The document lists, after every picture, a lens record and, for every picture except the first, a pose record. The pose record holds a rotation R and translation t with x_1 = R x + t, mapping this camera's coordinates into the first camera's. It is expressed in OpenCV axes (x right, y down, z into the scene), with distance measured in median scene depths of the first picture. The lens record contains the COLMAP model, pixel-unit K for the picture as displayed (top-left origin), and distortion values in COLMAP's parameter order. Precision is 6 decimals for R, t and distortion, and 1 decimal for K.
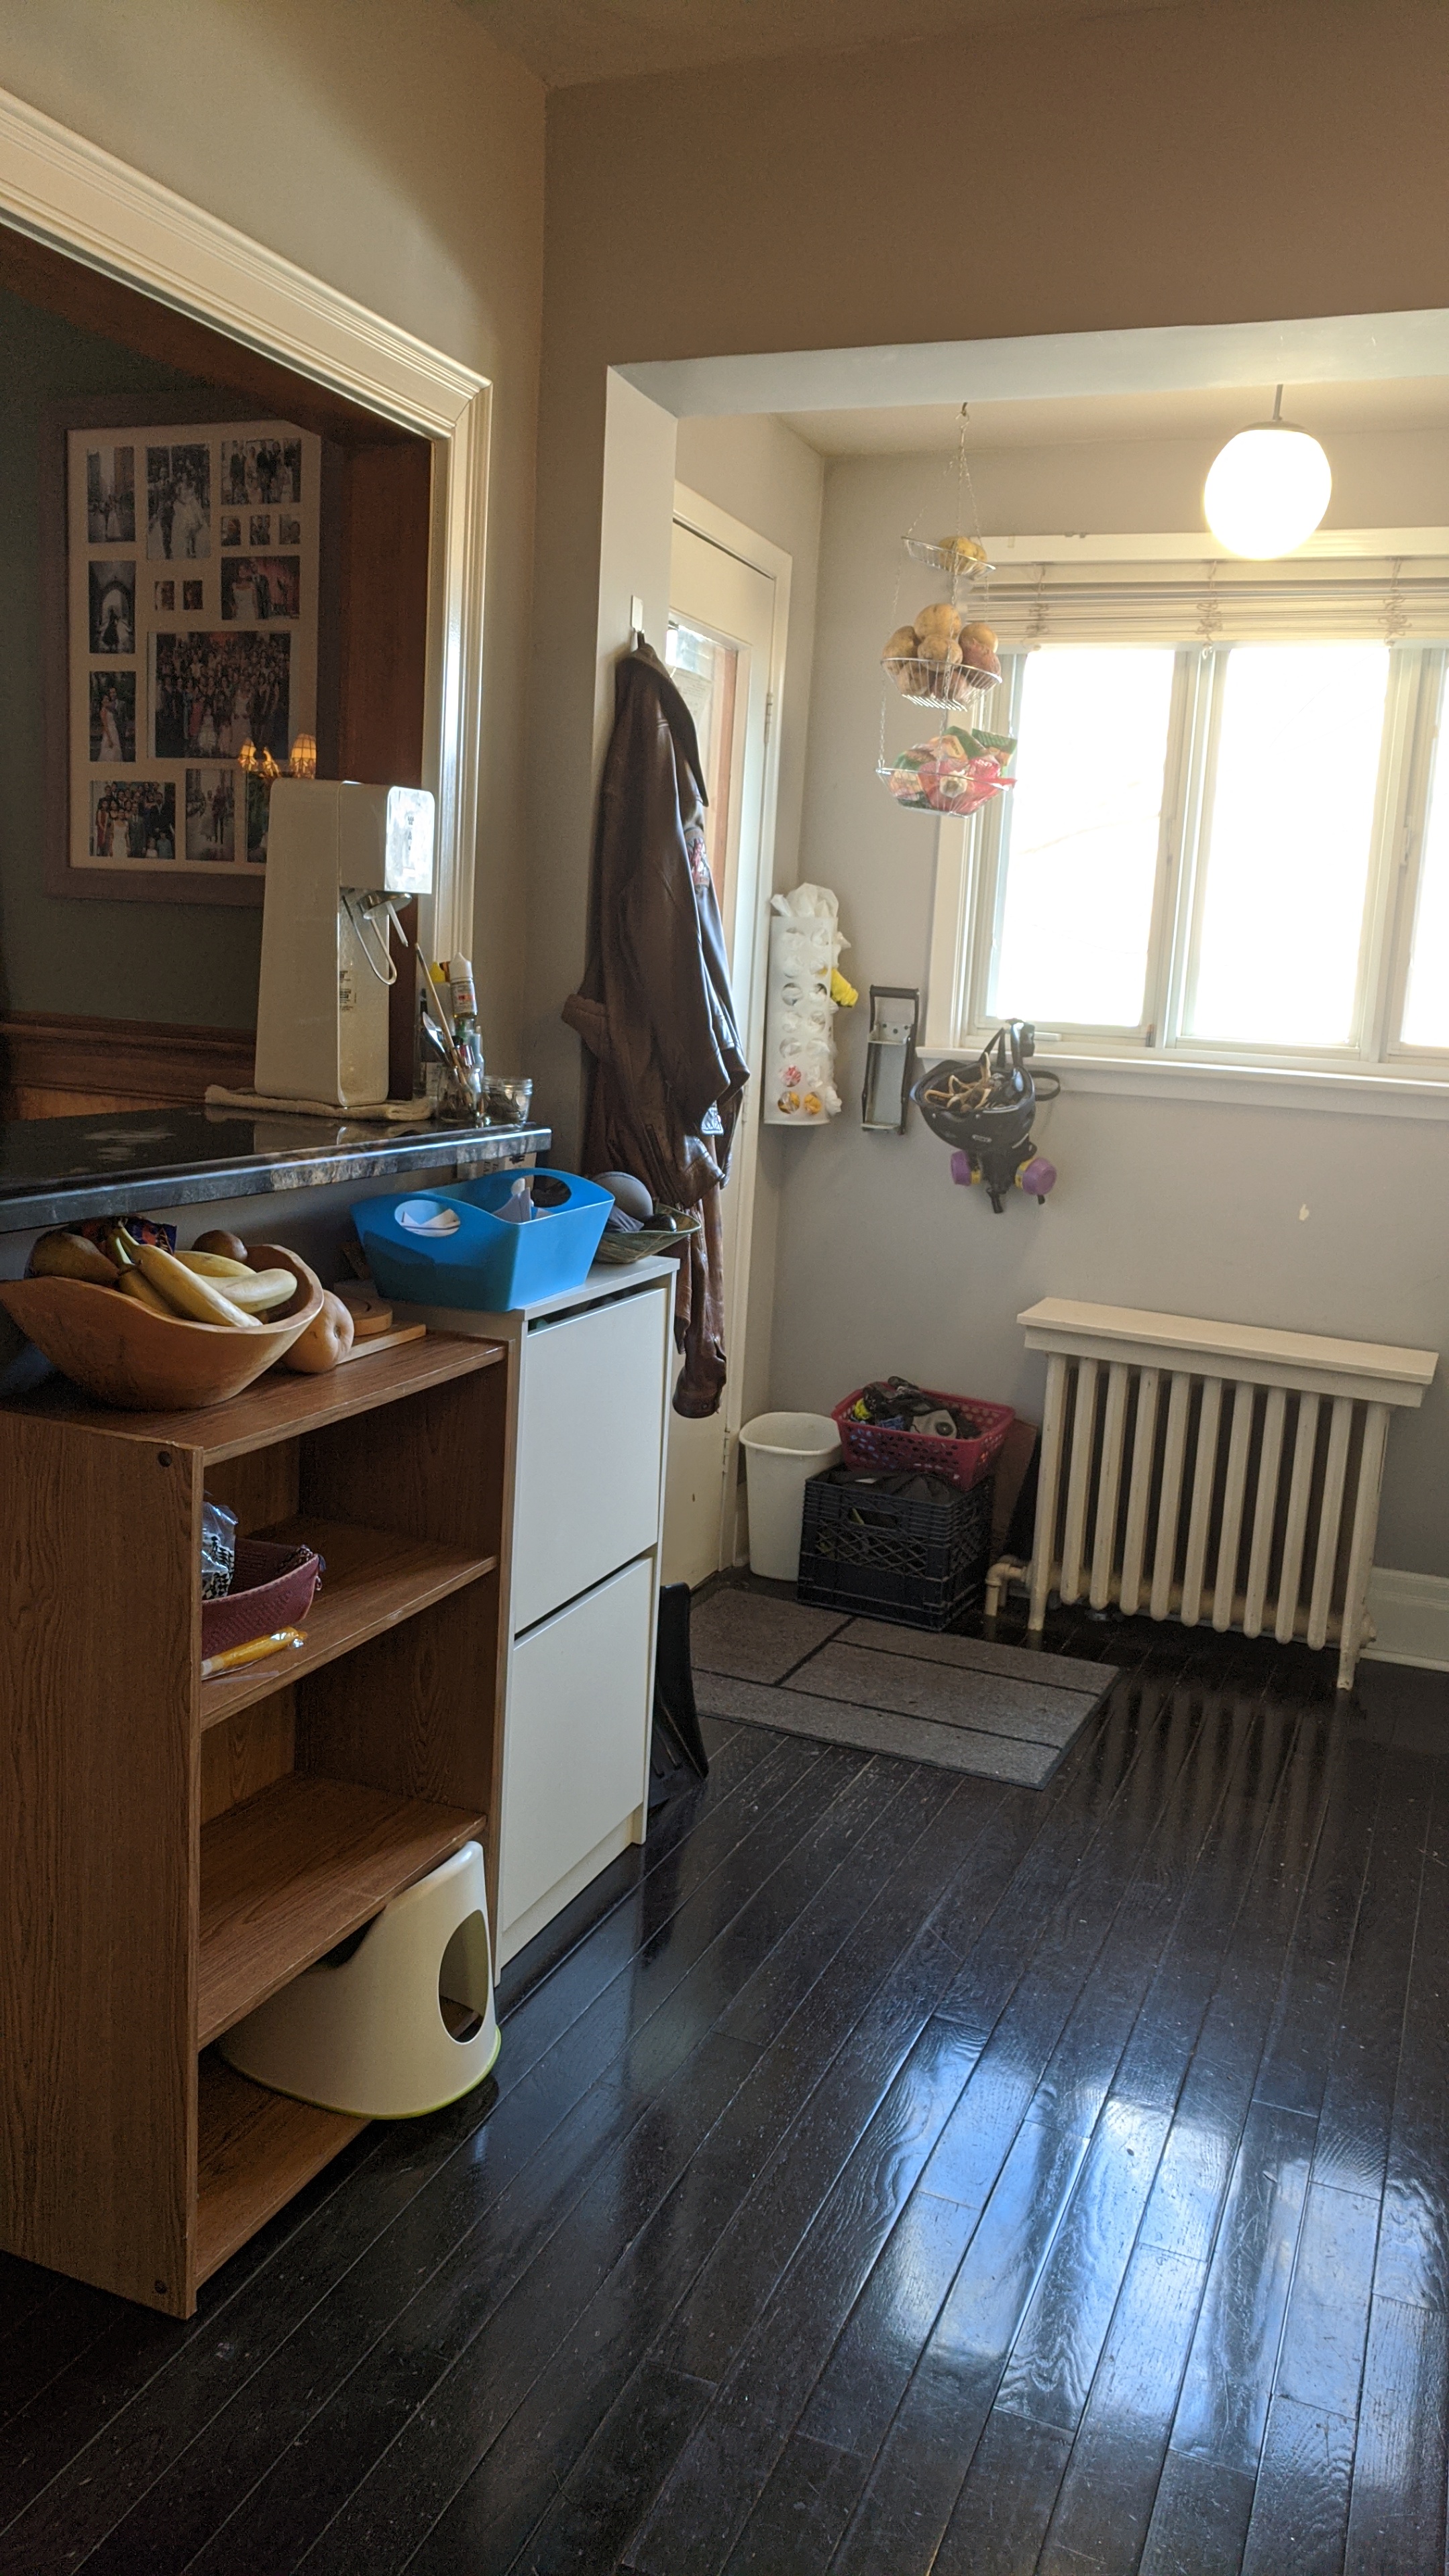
lens RADIAL K [[1908.4, 0, 724.5], [0, 1908.4, 1288.0], [0, 0, 1]] dist [-0.001767, -0.004978]
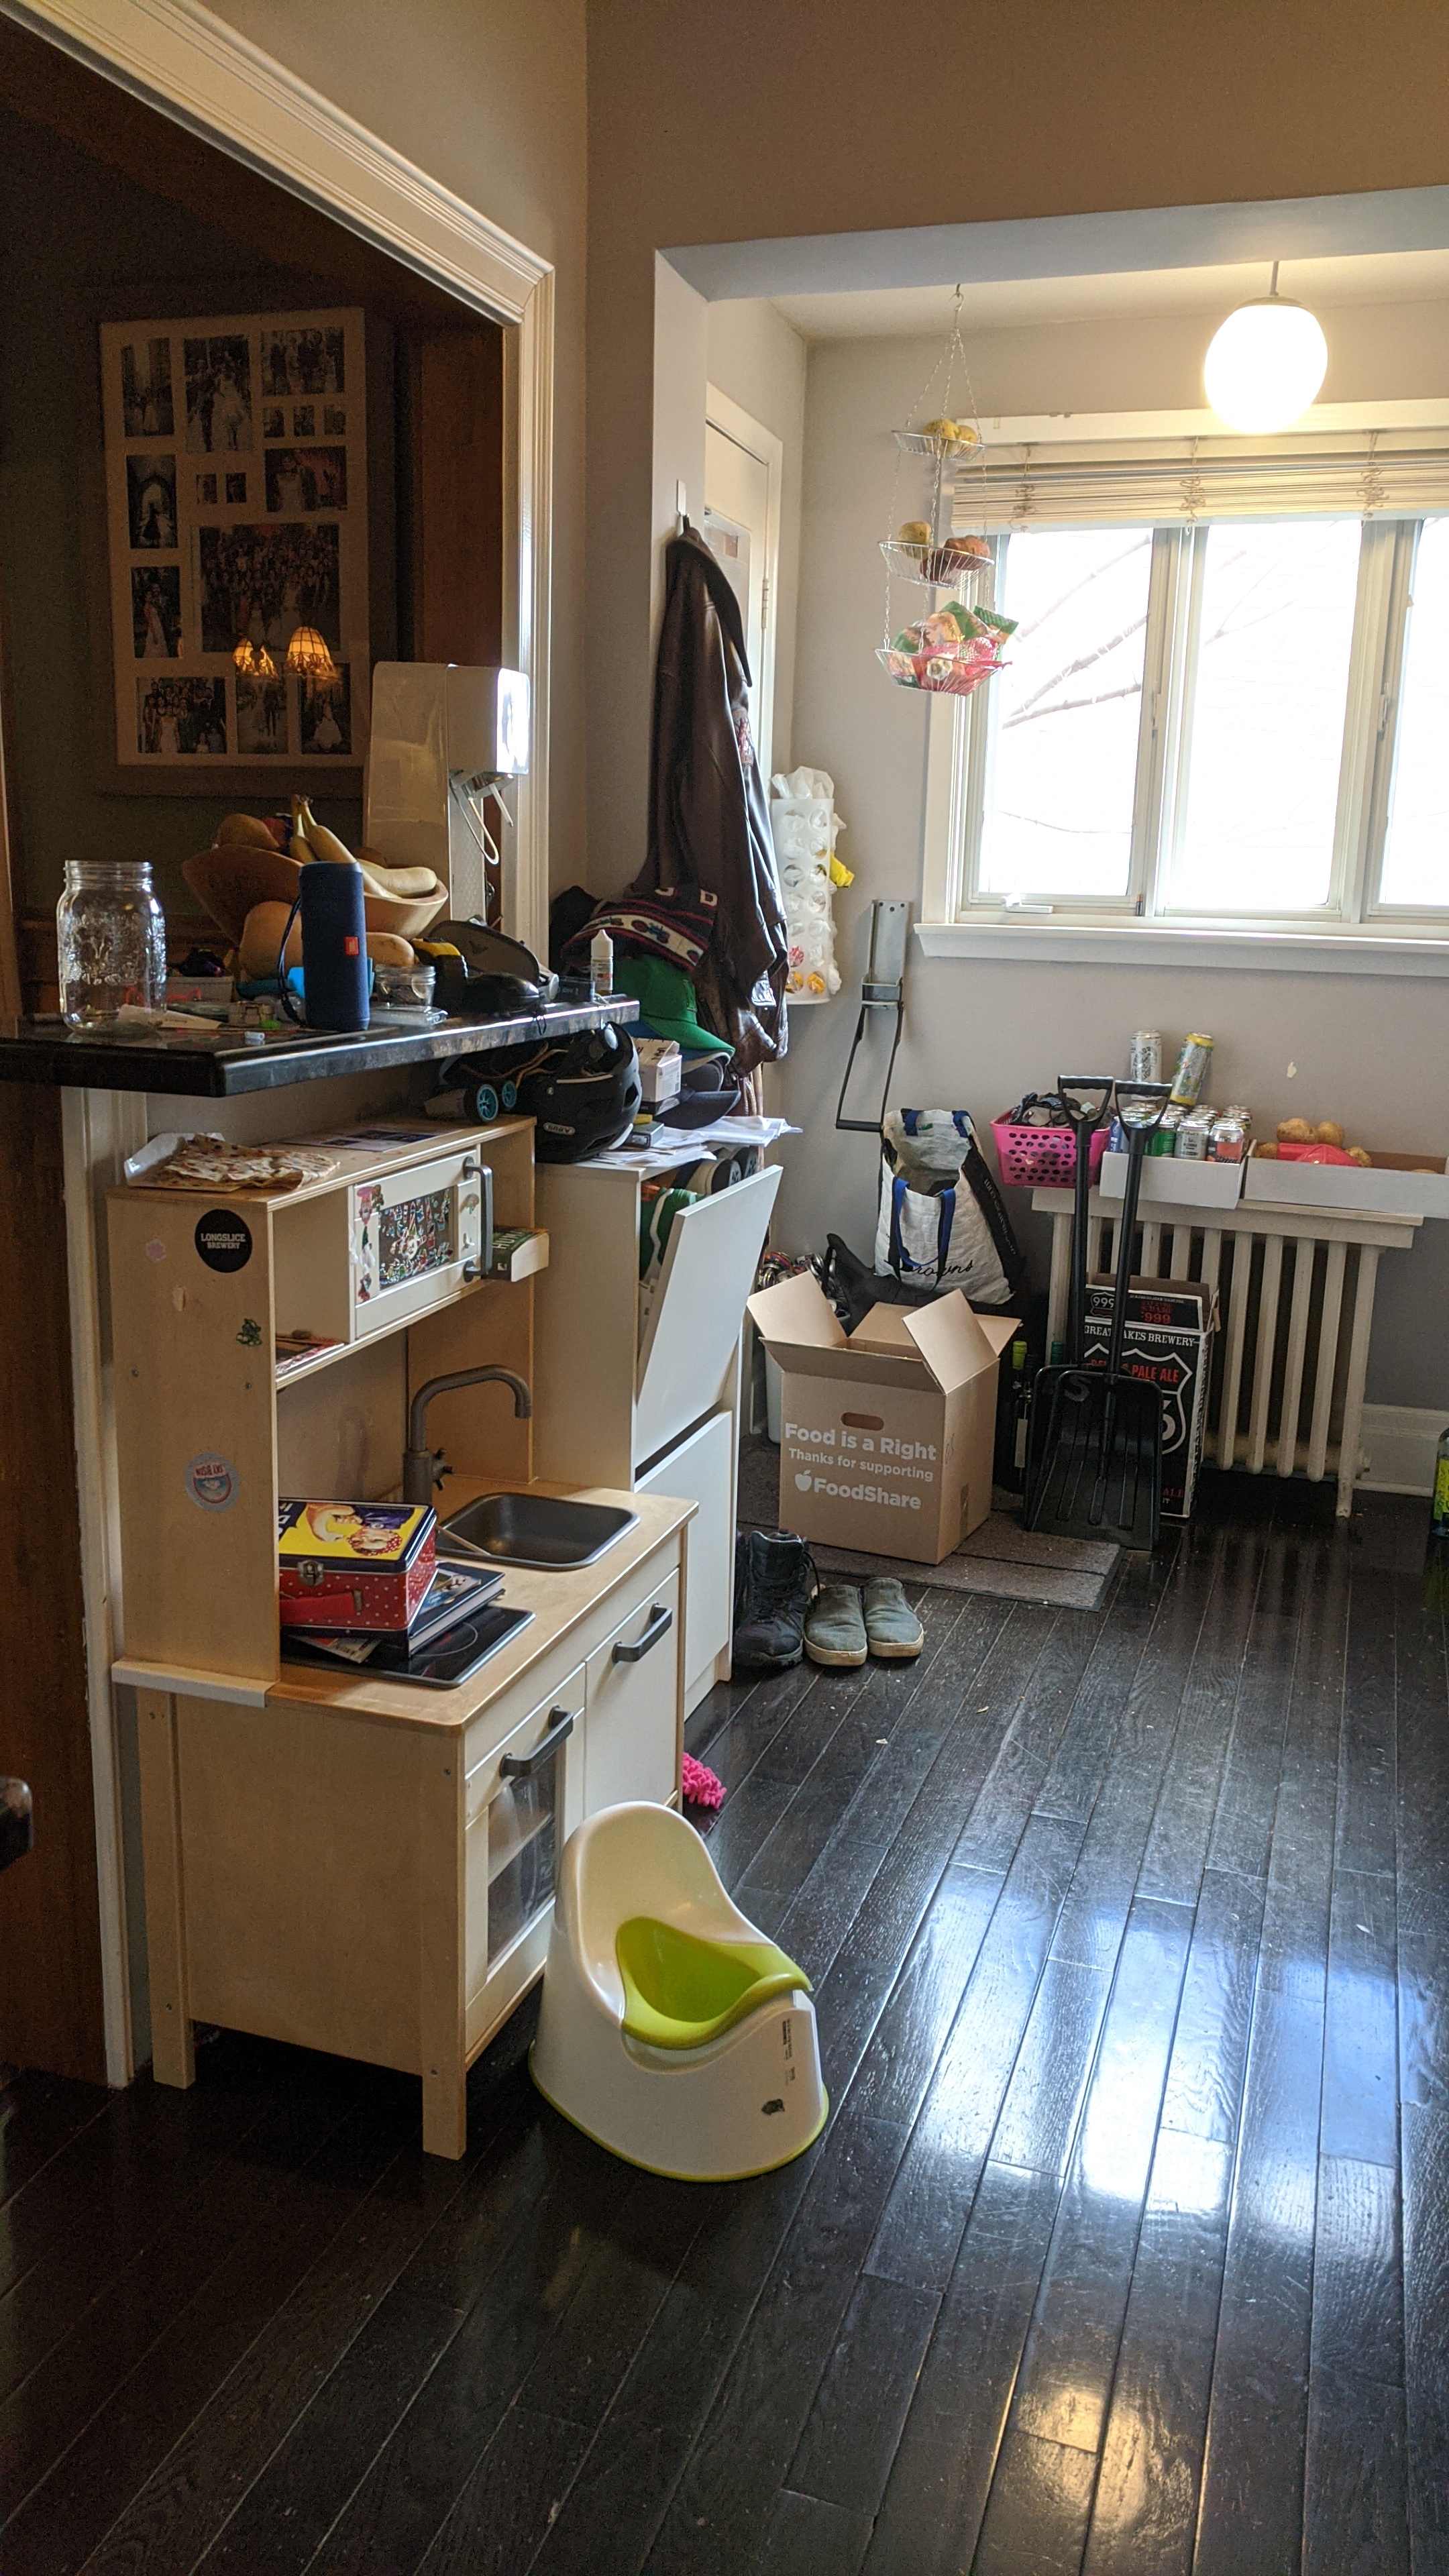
lens RADIAL K [[1902.6, 0, 724.5], [0, 1902.6, 1288.0], [0, 0, 1]] dist [-0.003620, 0.010534]
pose [[0.997448, -0.043583, 0.056543, -0.094294], [0.040815, 0.997954, 0.049207, 0.020969], [-0.058572, -0.046774, 0.997187, -0.040897]]
